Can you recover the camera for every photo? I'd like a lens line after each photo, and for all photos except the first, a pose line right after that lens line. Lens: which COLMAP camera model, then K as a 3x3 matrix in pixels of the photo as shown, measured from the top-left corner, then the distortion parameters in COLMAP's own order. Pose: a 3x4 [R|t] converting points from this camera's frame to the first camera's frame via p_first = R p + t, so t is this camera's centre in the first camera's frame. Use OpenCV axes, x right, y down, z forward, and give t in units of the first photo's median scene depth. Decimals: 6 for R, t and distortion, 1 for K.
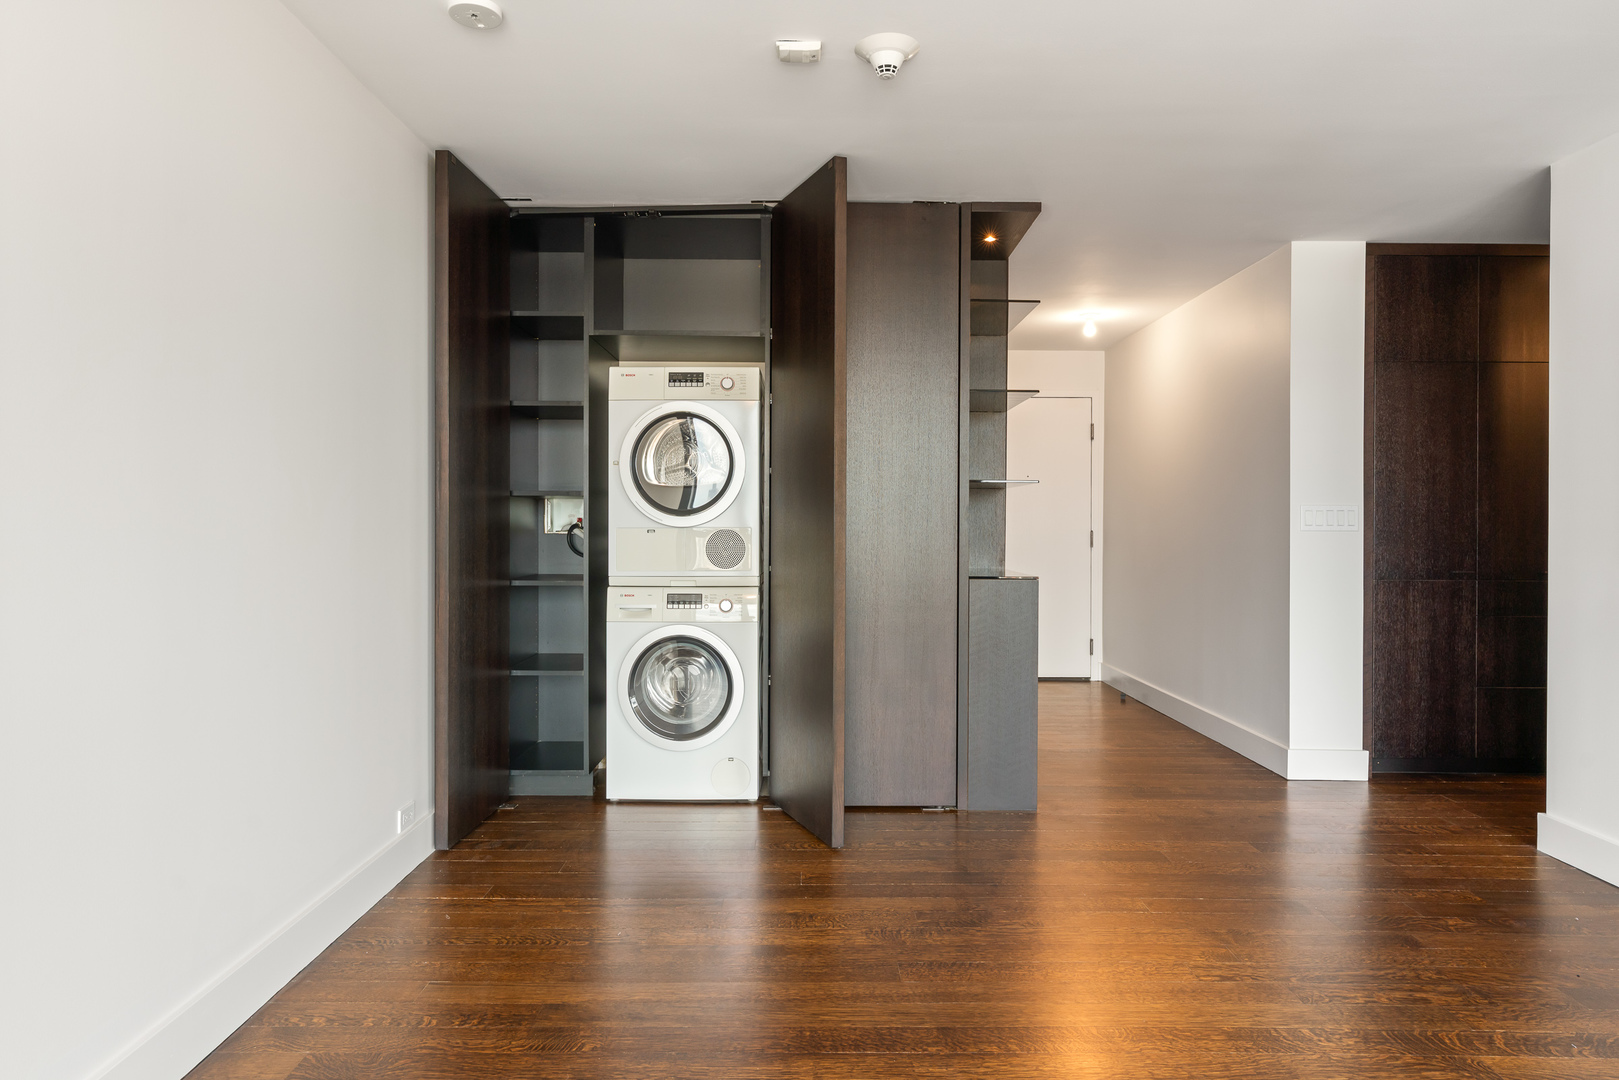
lens RADIAL K [[976.5, 0, 815.6], [0, 976.5, 525.7], [0, 0, 1]] dist [0.004711, 0.003439]
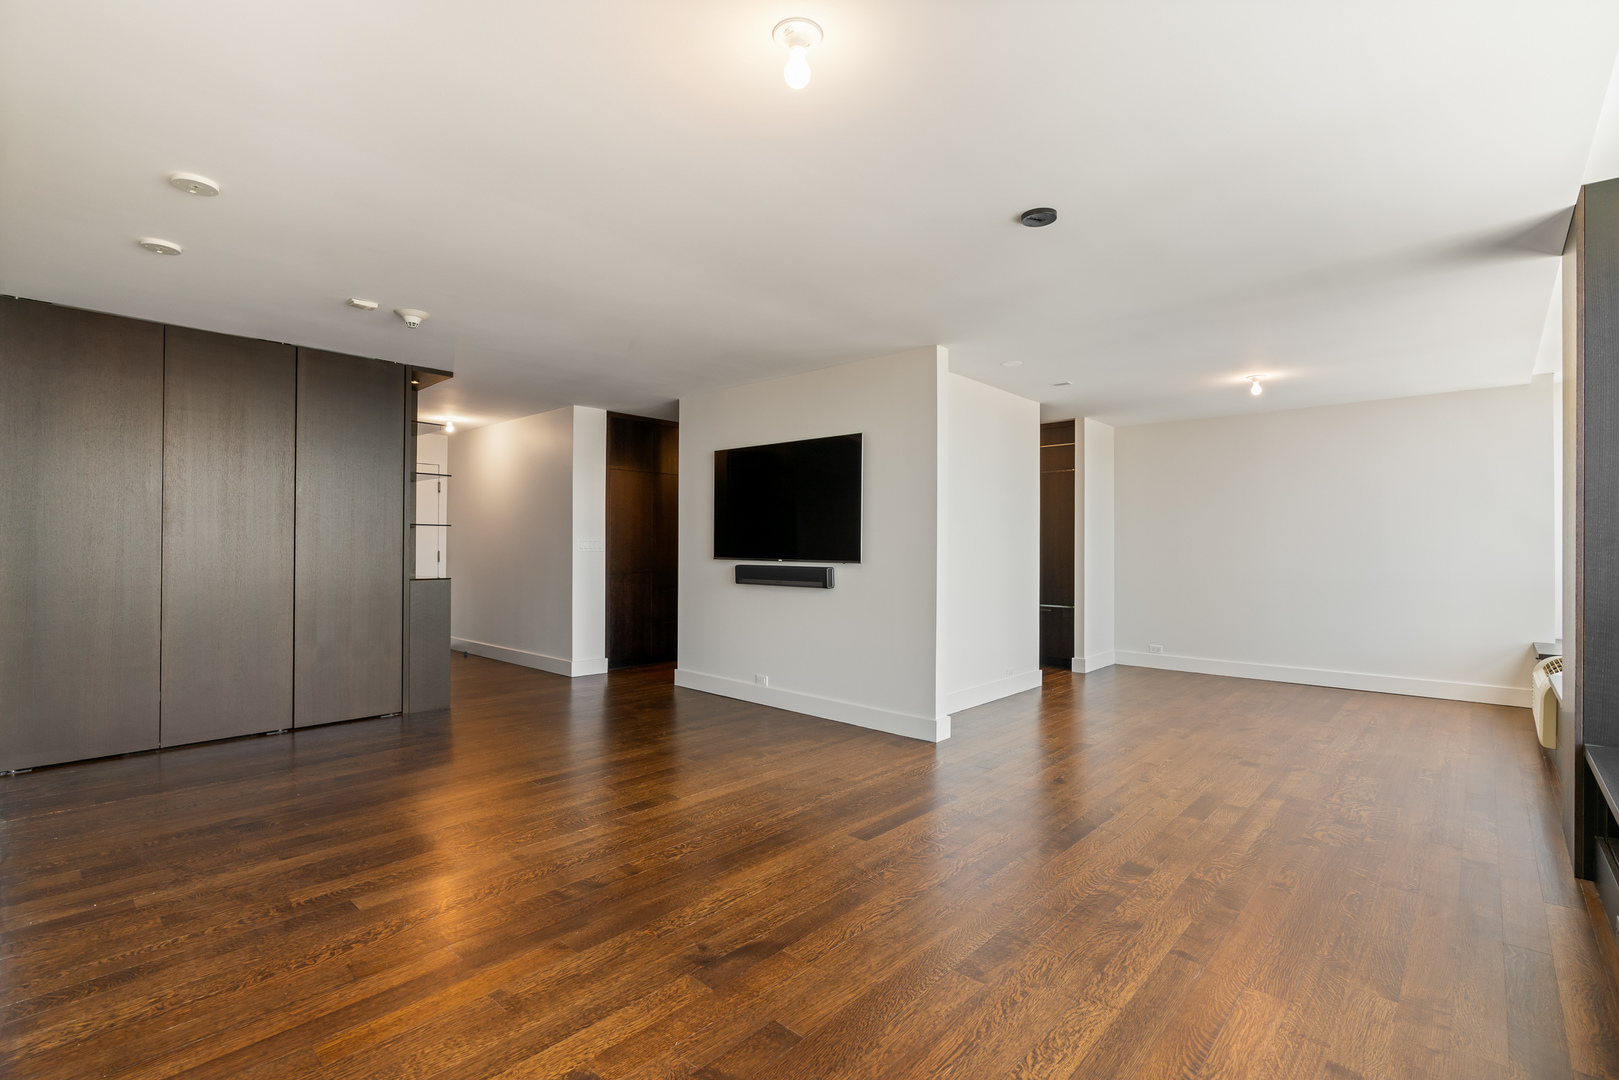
lens RADIAL K [[743.8, 0, 815.3], [0, 743.8, 543.6], [0, 0, 1]] dist [-0.010053, 0.004004]
pose [[0.678220, 0.001974, 0.734856, -0.287870], [-0.001902, 0.999998, -0.000930, -0.010262], [-0.734856, -0.000767, 0.678223, -0.380861]]
